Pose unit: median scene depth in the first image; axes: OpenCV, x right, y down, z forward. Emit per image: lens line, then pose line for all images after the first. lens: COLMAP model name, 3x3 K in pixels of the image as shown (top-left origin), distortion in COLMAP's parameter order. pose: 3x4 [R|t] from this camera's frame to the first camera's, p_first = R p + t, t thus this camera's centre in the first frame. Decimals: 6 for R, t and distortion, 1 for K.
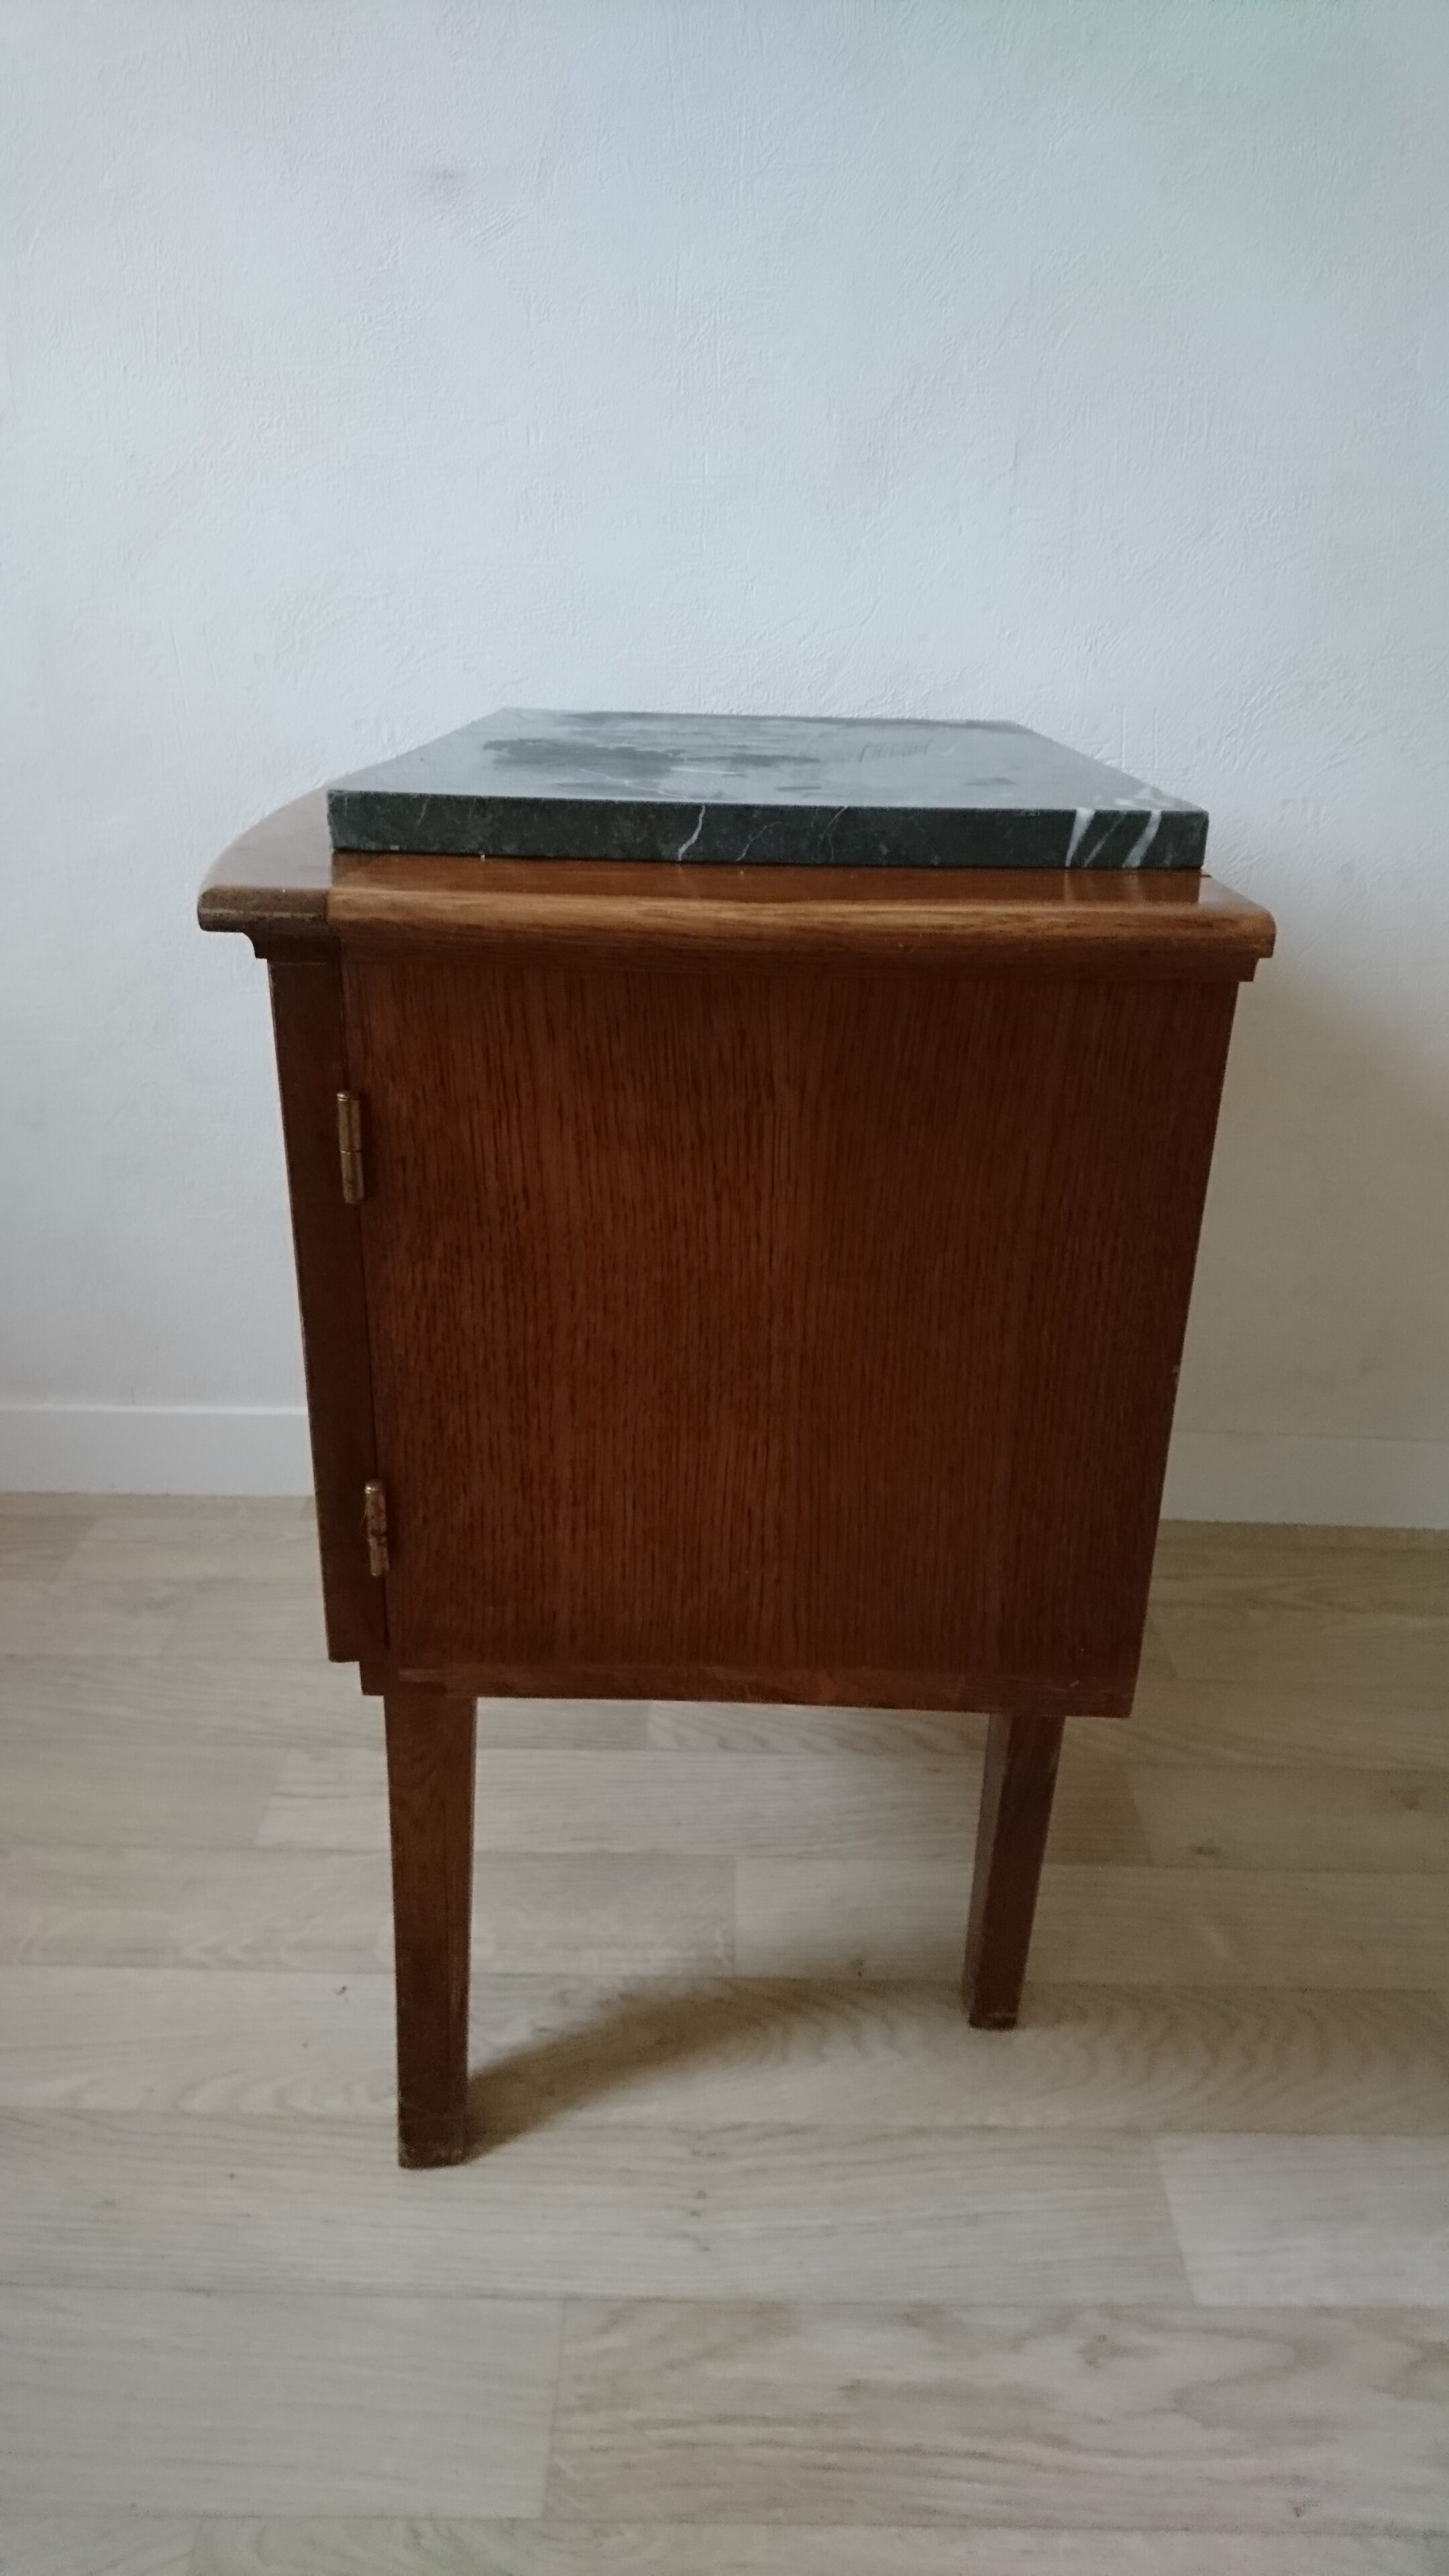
lens RADIAL K [[1636.9, 0, 732.1], [0, 1636.9, 1286.1], [0, 0, 1]] dist [0.062660, -0.086886]
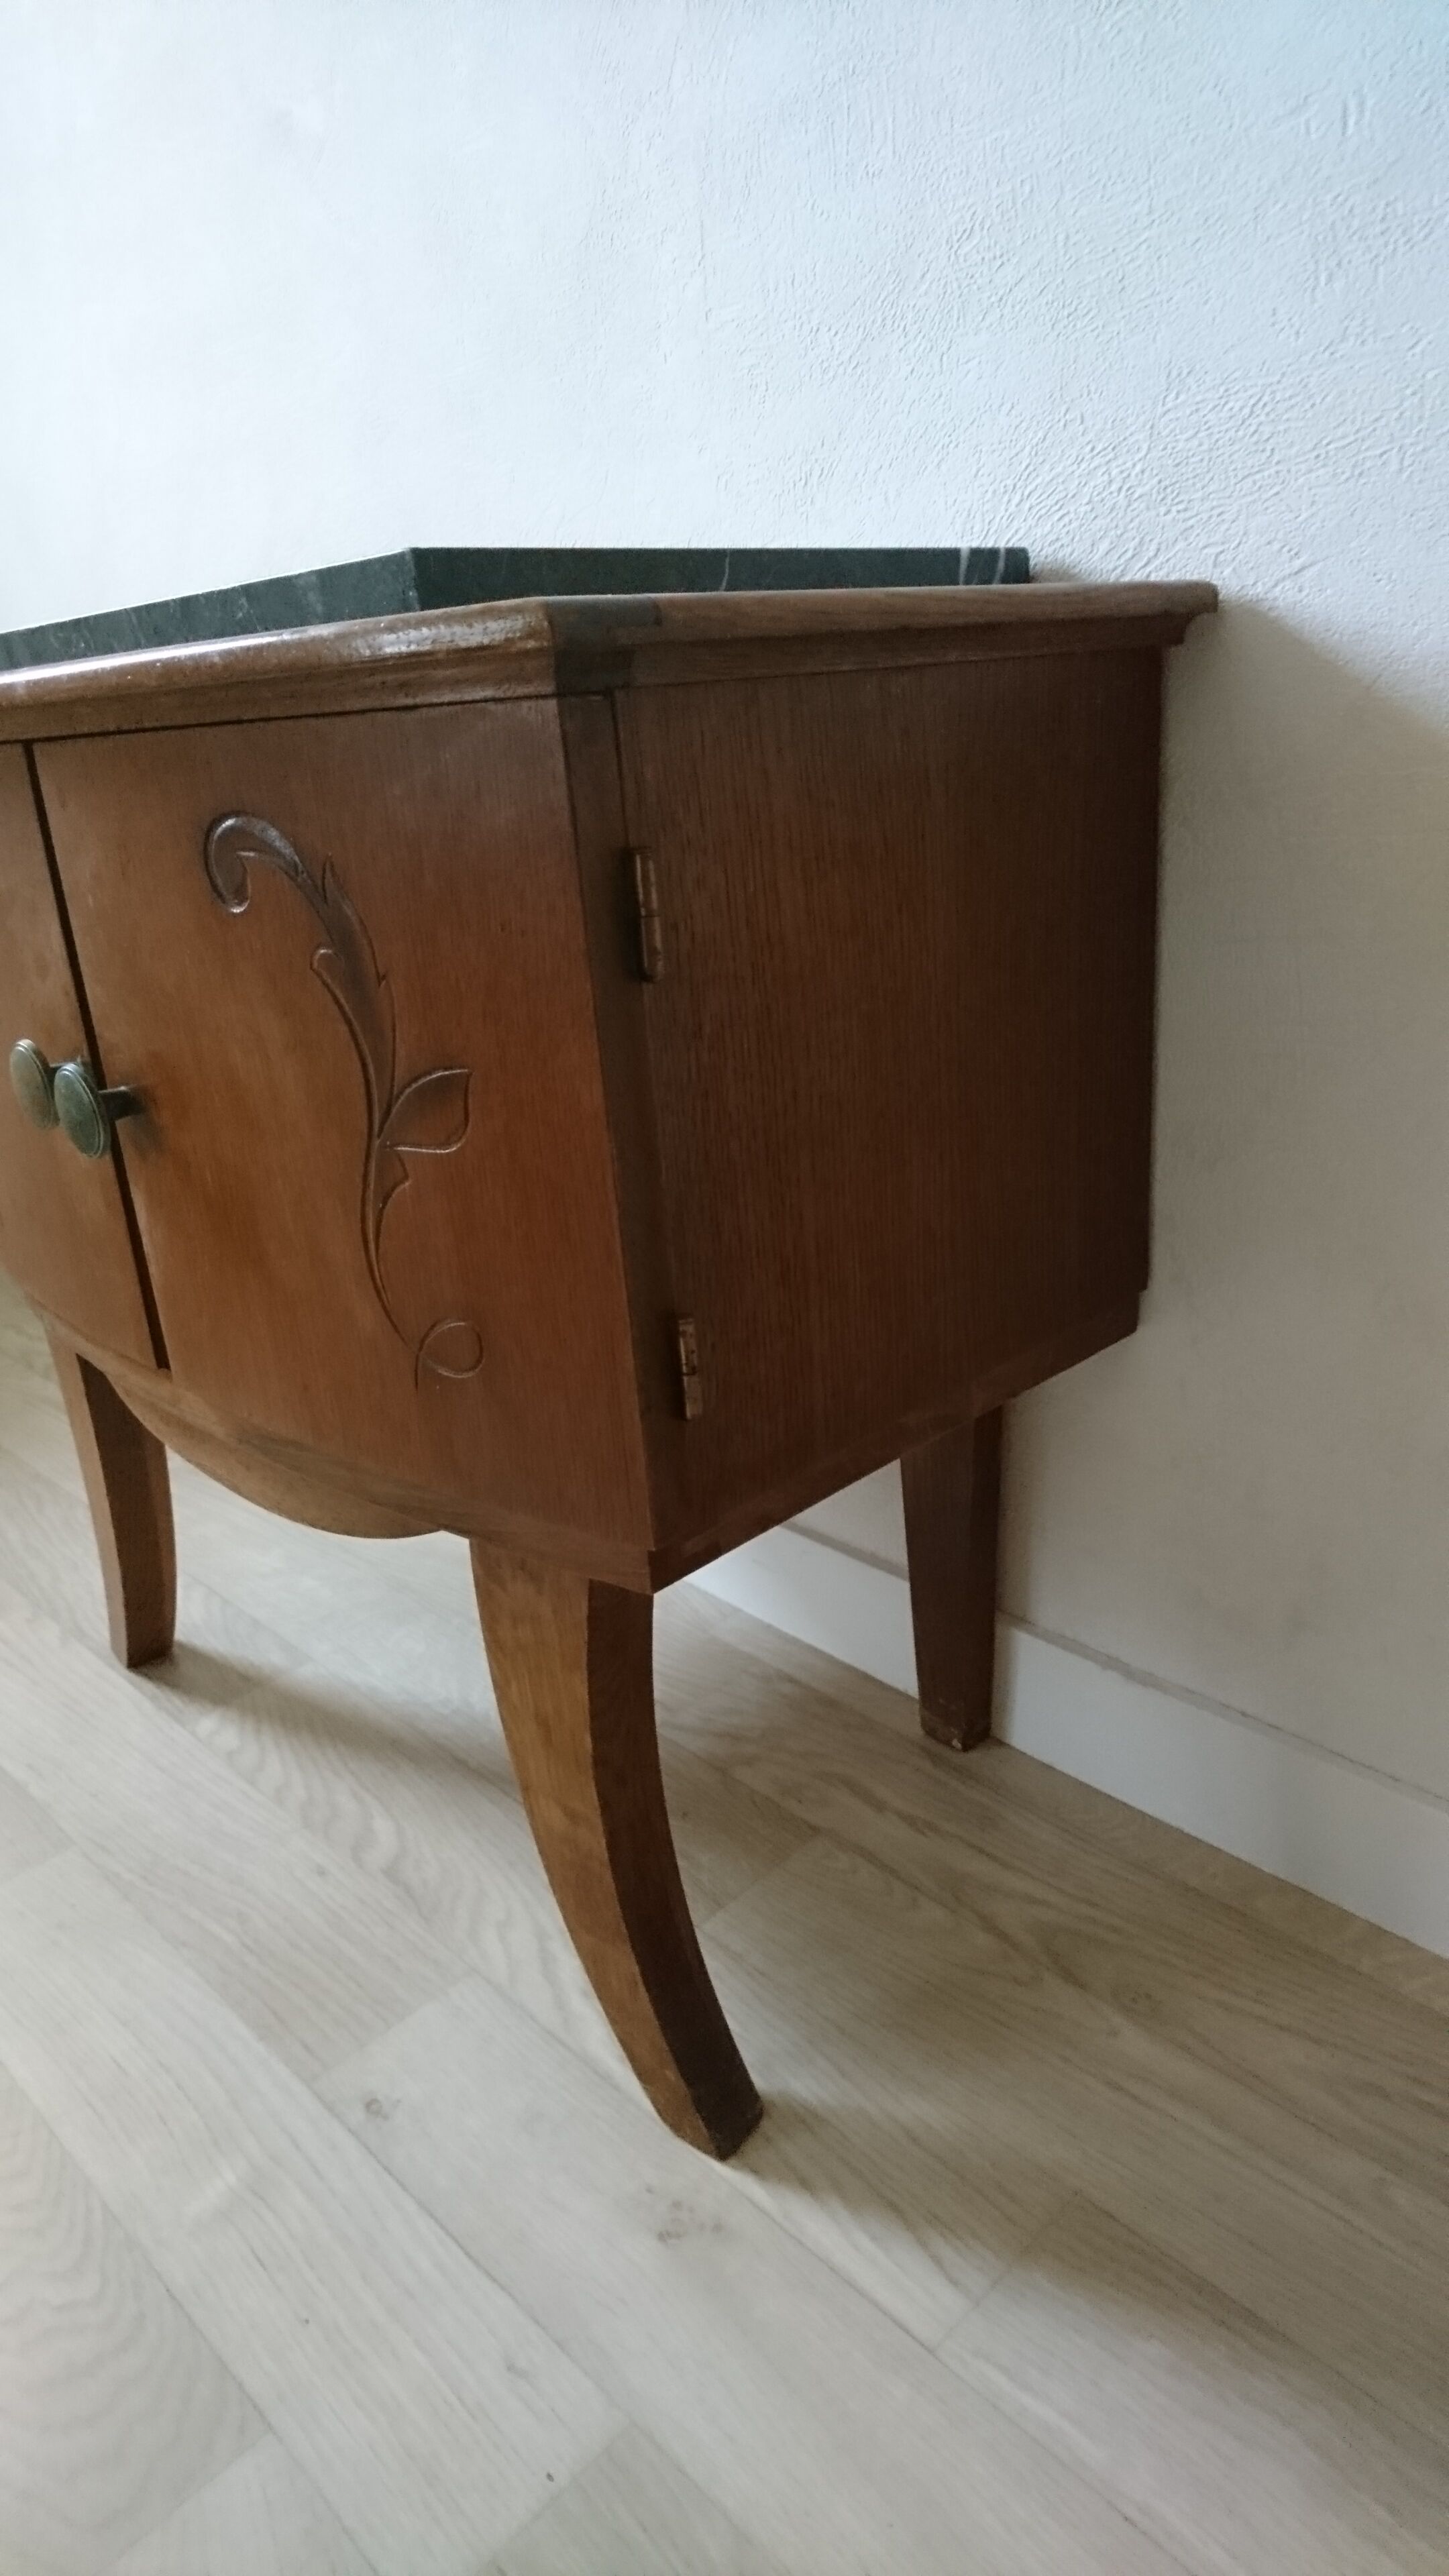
lens RADIAL K [[1636.9, 0, 732.1], [0, 1636.9, 1286.1], [0, 0, 1]] dist [0.062660, -0.086886]
pose [[0.684944, 0.172383, -0.707909, 0.787666], [-0.193680, 0.979729, 0.051176, -0.076012], [0.702381, 0.102055, 0.704447, 0.519150]]
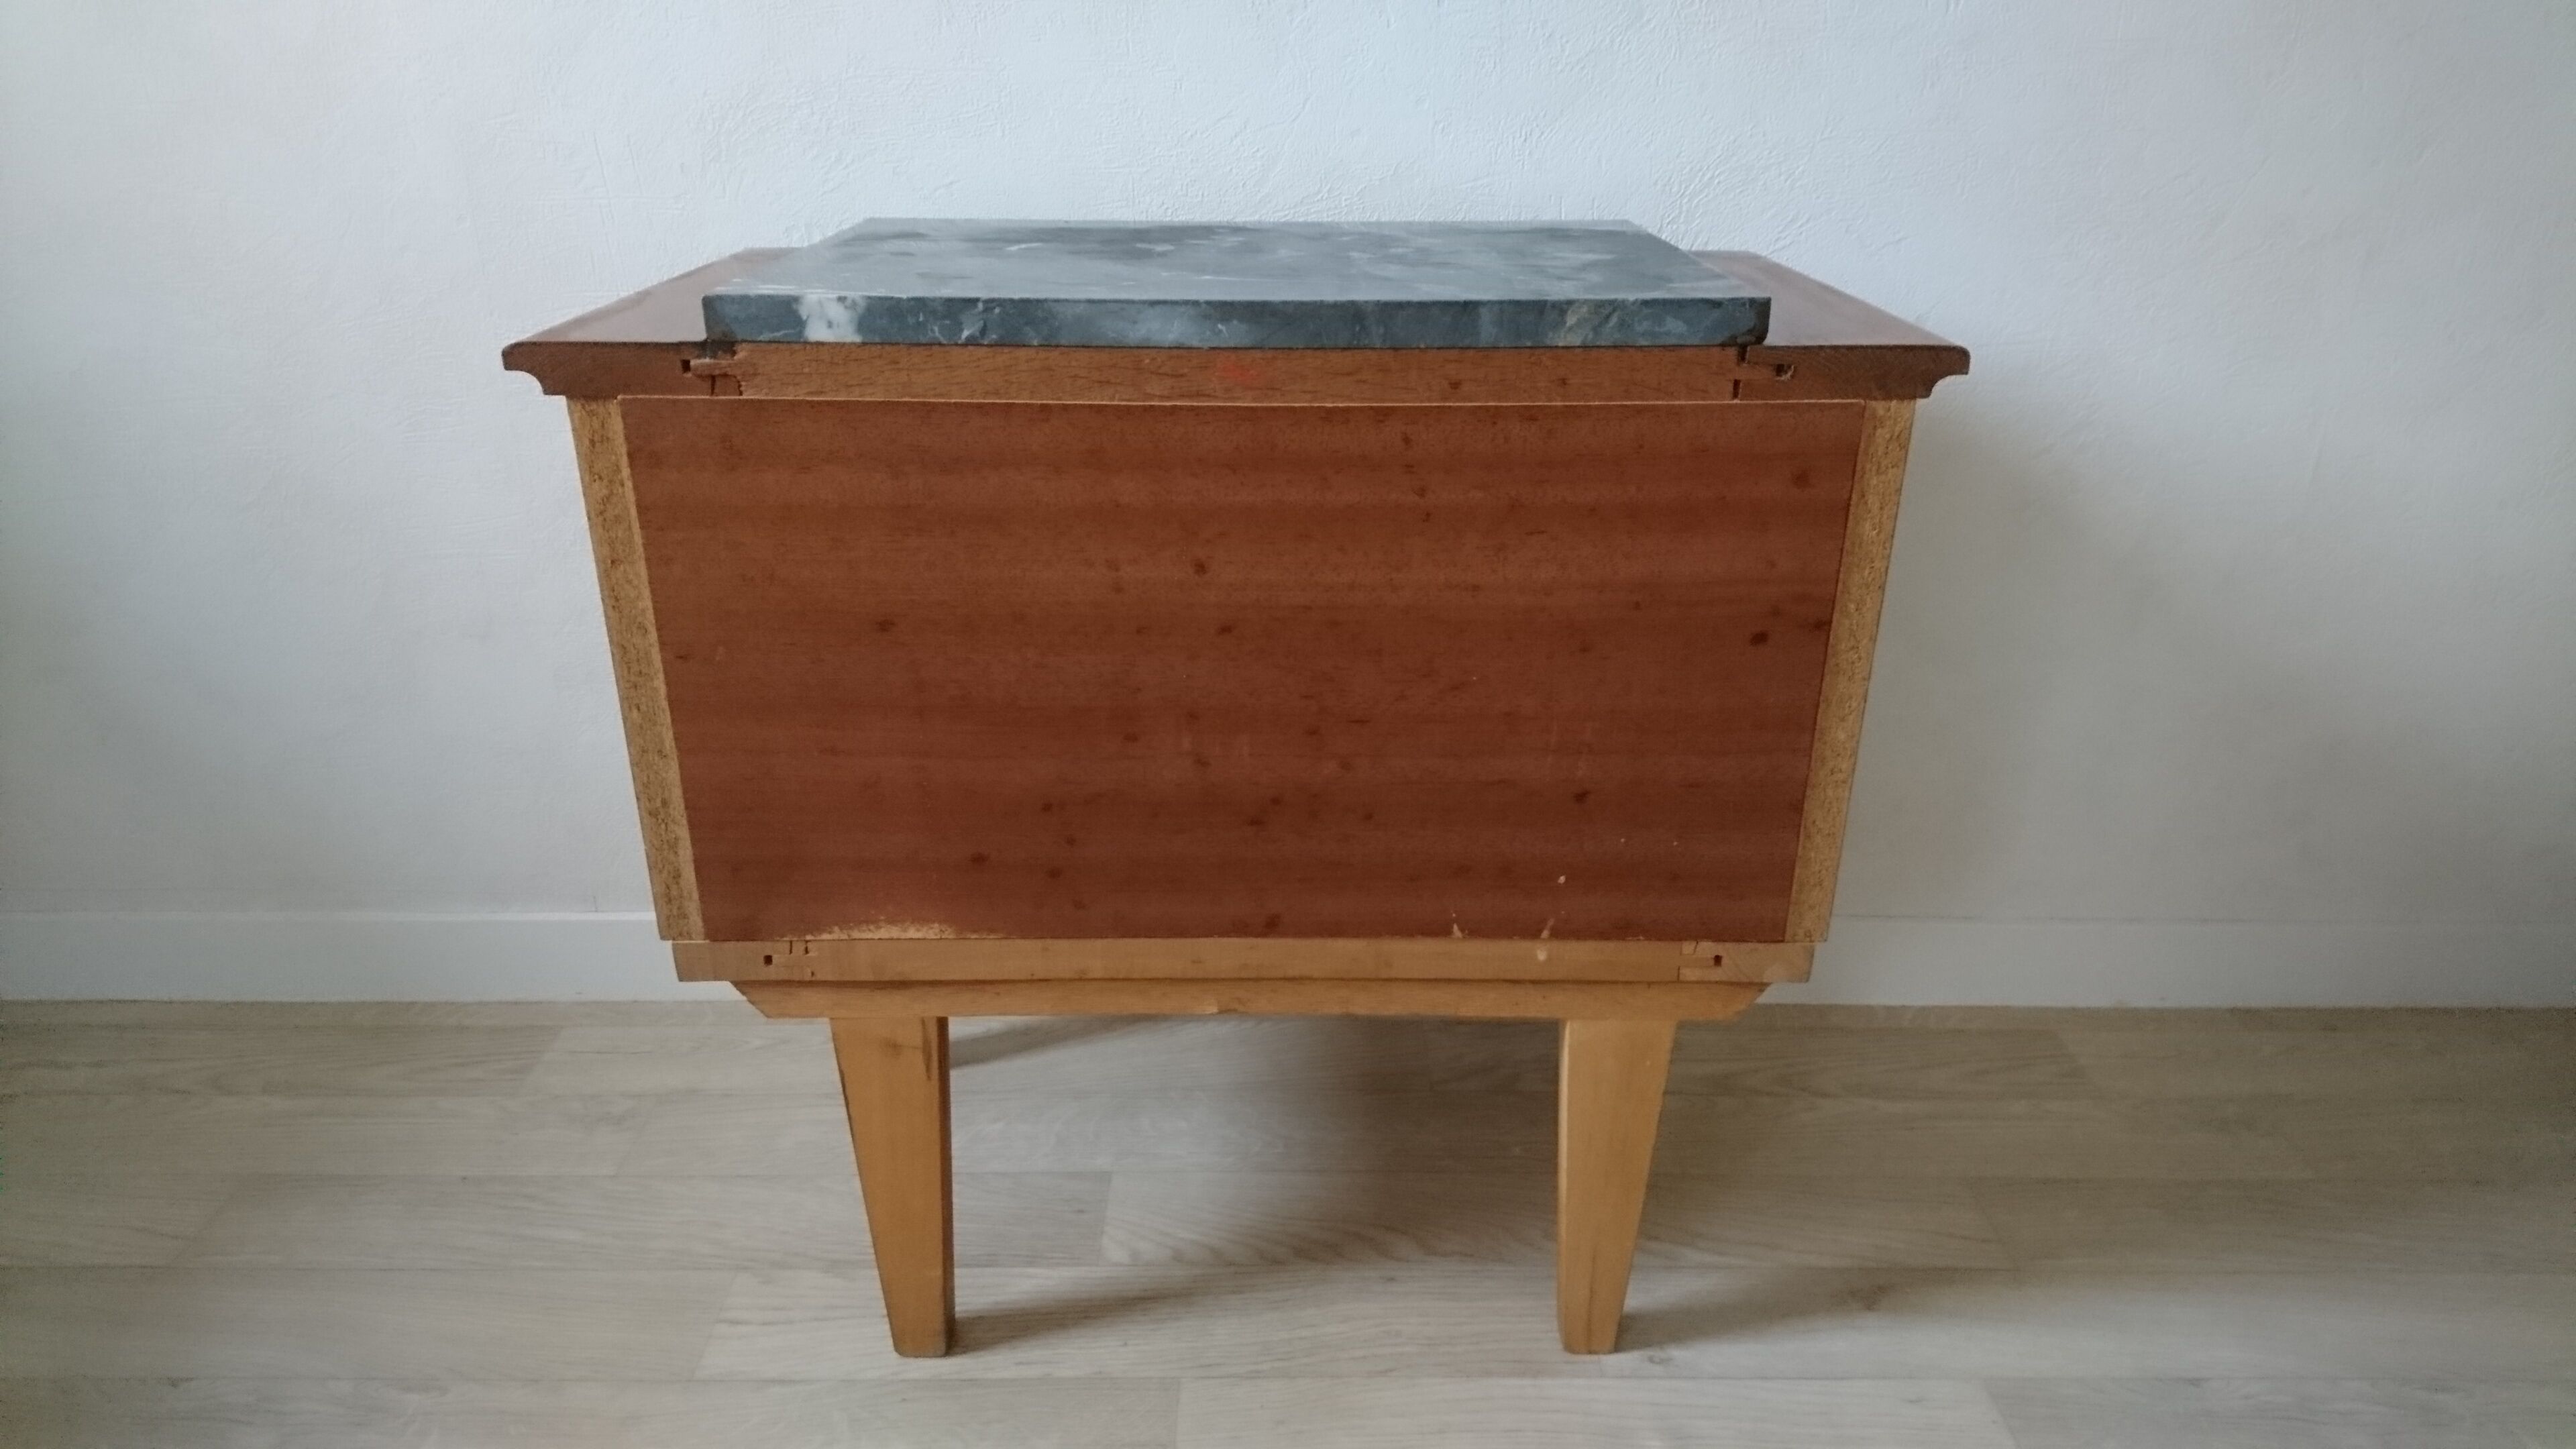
lens RADIAL K [[1636.9, 0, 1288.0], [0, 1636.9, 724.5], [0, 0, 1]] dist [0.062660, -0.086886]
pose [[0.999756, -0.021704, -0.004180, 0.072123], [0.021734, 0.999737, 0.007261, -0.047627], [0.004022, -0.007350, 0.999965, 0.011235]]
